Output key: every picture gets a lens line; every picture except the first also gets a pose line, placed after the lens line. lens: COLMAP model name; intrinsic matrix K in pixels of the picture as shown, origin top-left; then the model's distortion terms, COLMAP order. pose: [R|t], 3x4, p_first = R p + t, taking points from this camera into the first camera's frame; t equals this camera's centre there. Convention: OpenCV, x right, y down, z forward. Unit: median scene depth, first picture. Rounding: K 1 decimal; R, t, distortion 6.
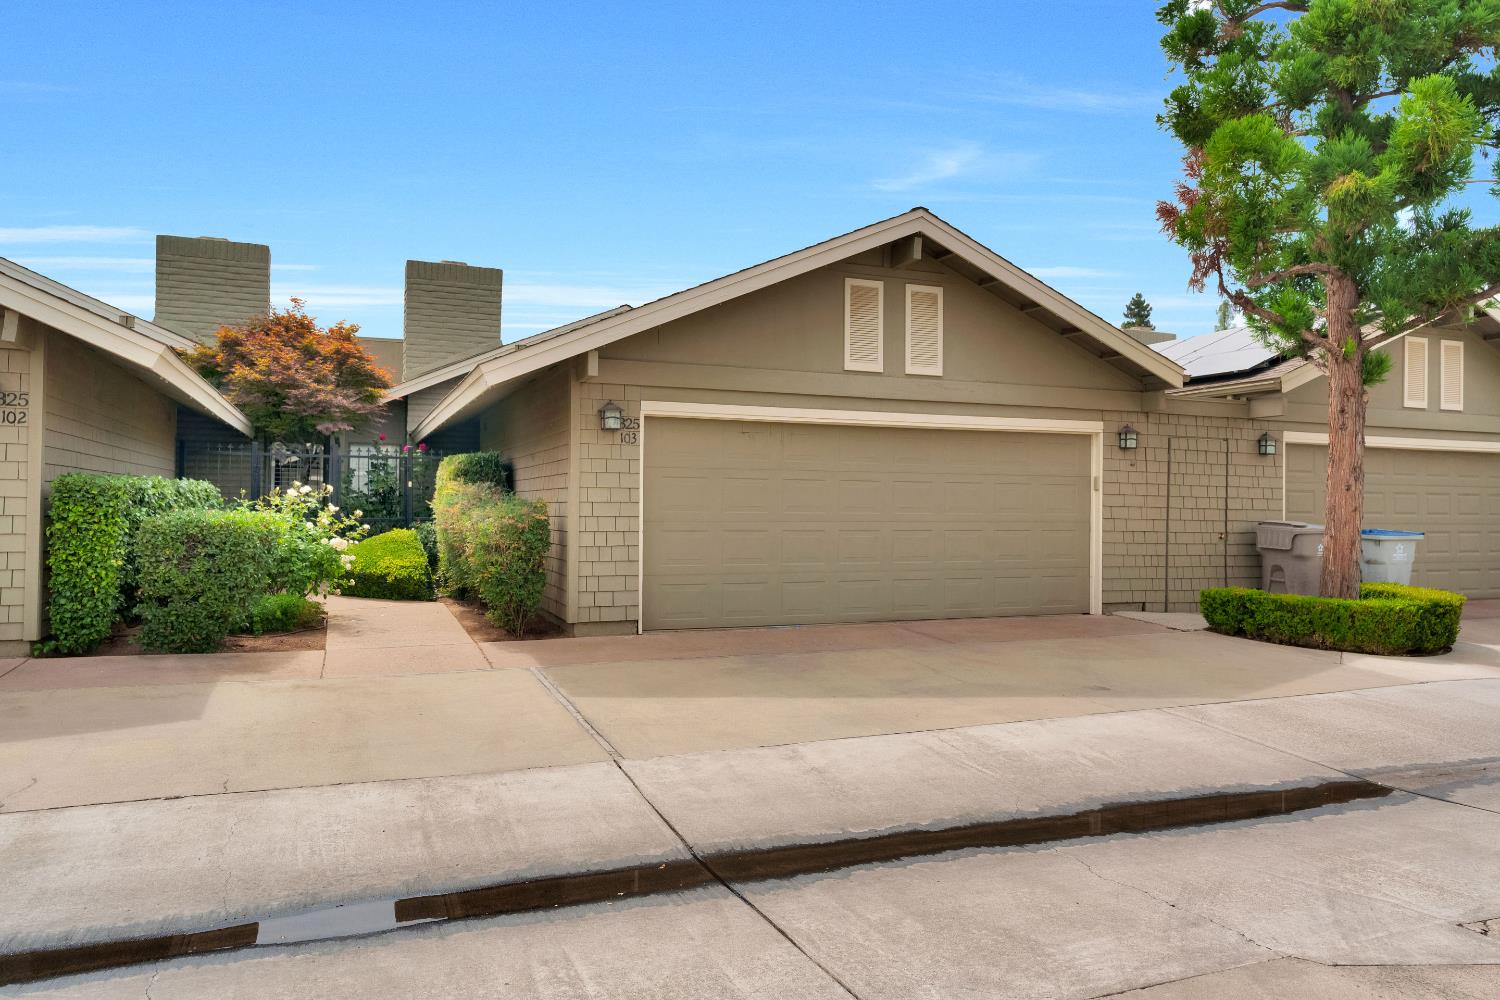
lens RADIAL K [[1028.0, 0, 752.0], [0, 1028.0, 486.8], [0, 0, 1]] dist [-0.006140, 0.000160]
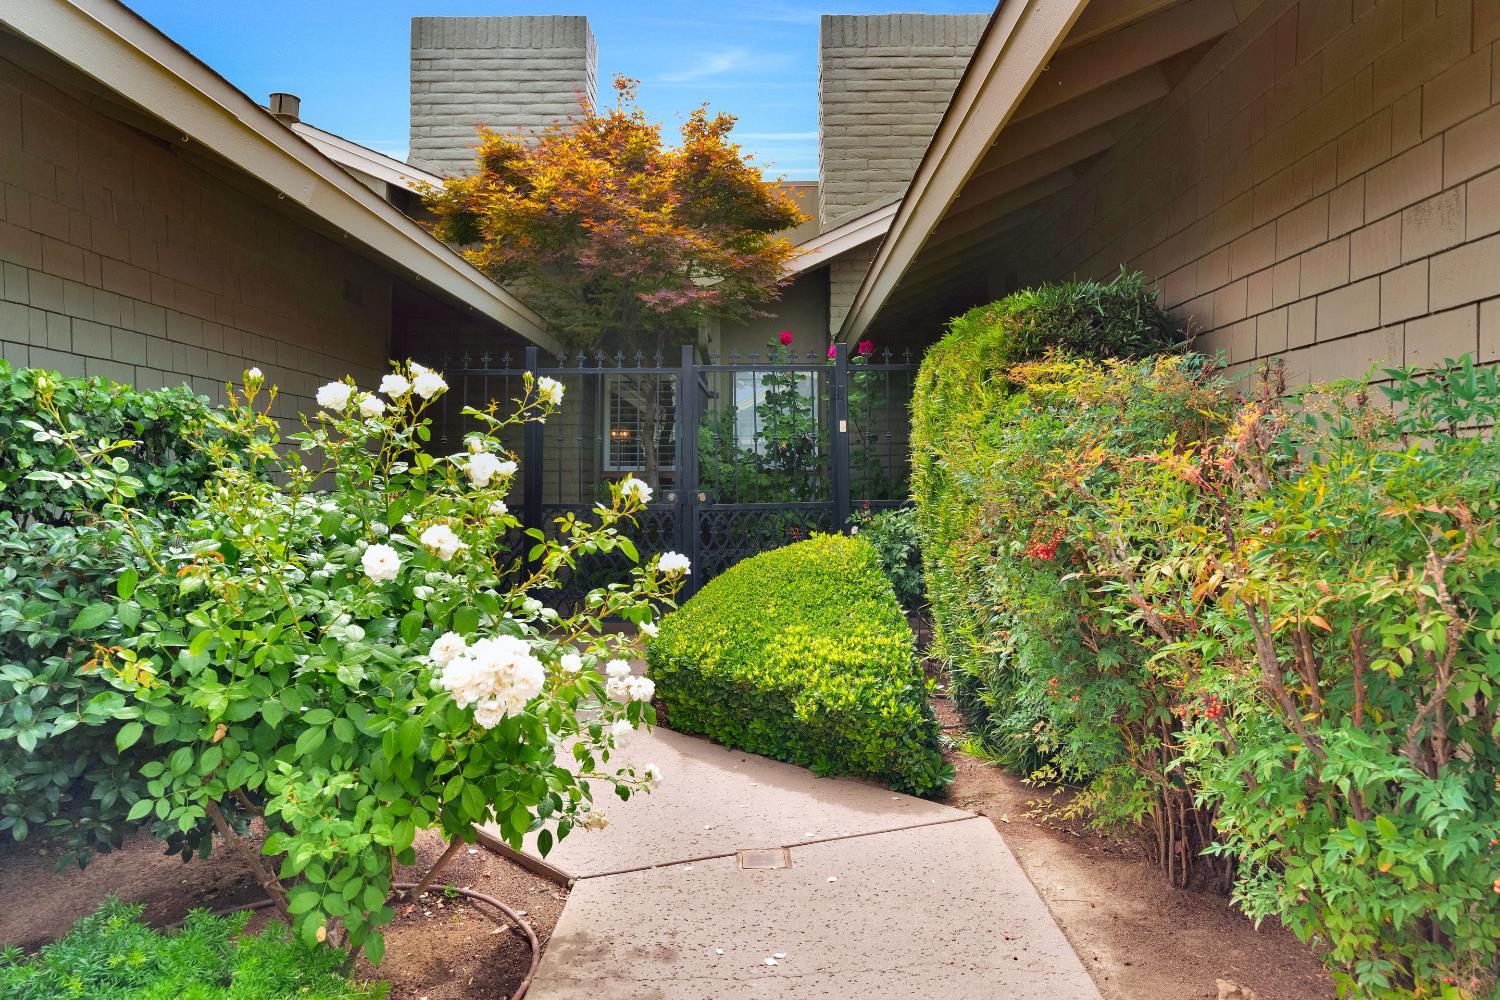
lens RADIAL K [[1028.0, 0, 749.5], [0, 1028.0, 493.9], [0, 0, 1]] dist [-0.006140, 0.000160]
pose [[0.923623, -0.012288, -0.383106, -0.210242], [0.023568, 0.999415, 0.024764, 0.015774], [0.382578, -0.031902, 0.923372, 0.601657]]
